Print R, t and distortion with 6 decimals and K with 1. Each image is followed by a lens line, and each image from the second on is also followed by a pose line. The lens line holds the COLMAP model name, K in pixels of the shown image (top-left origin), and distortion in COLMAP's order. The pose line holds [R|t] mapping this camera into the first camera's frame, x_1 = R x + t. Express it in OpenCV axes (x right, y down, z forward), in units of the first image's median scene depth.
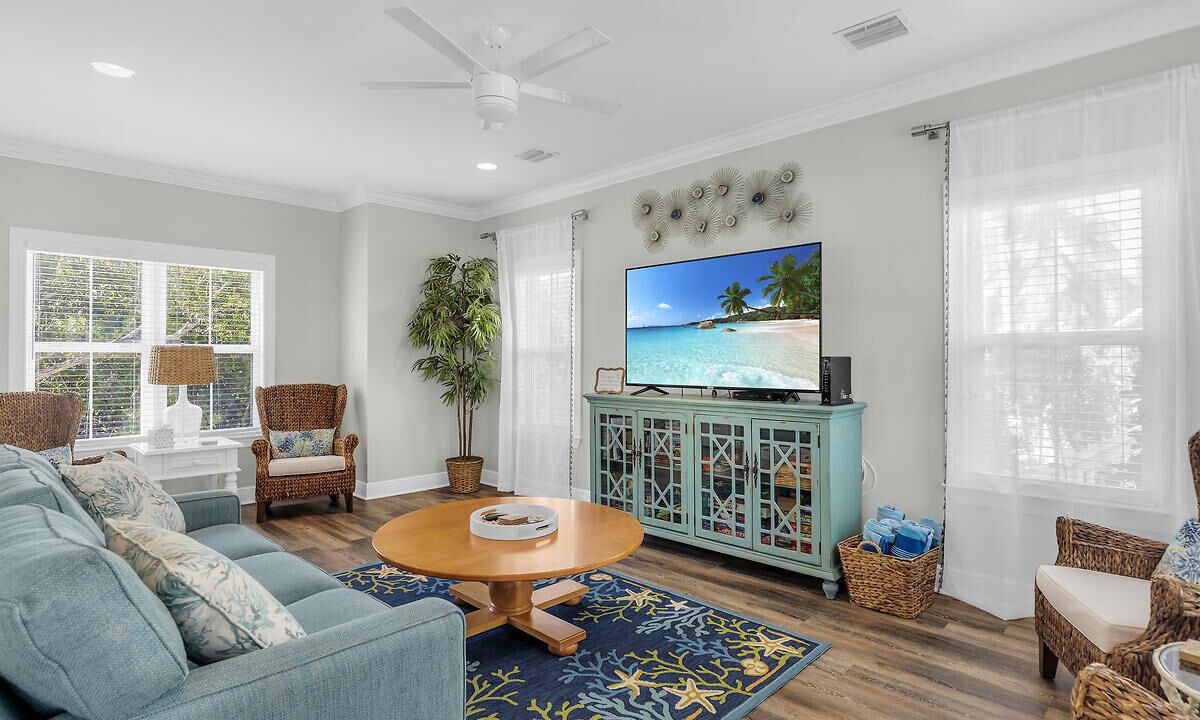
lens RADIAL K [[631.8, 0, 605.7], [0, 631.8, 347.4], [0, 0, 1]] dist [0.081476, -0.000065]
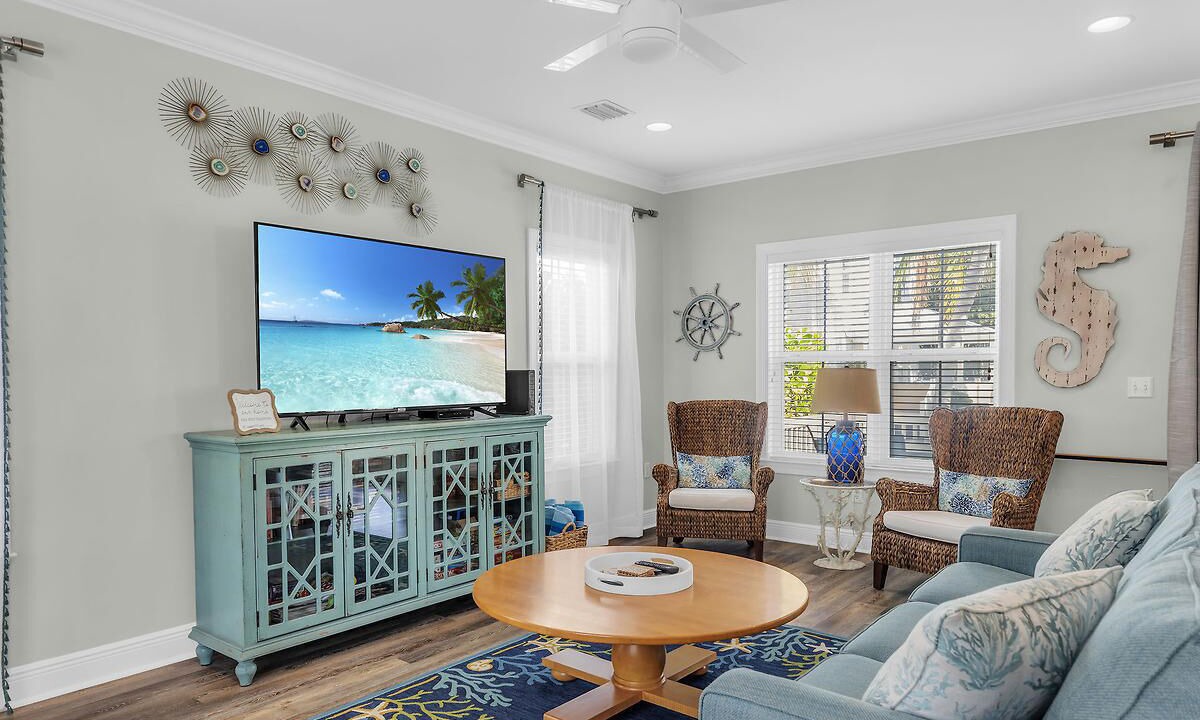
lens RADIAL K [[782.2, 0, 599.0], [0, 782.2, 380.6], [0, 0, 1]] dist [0.034923, 0.000121]
pose [[-0.103369, -0.000647, 0.994643, -0.885198], [-0.009226, 0.999957, -0.000308, 0.028555], [-0.994600, -0.009209, -0.103371, 0.919156]]
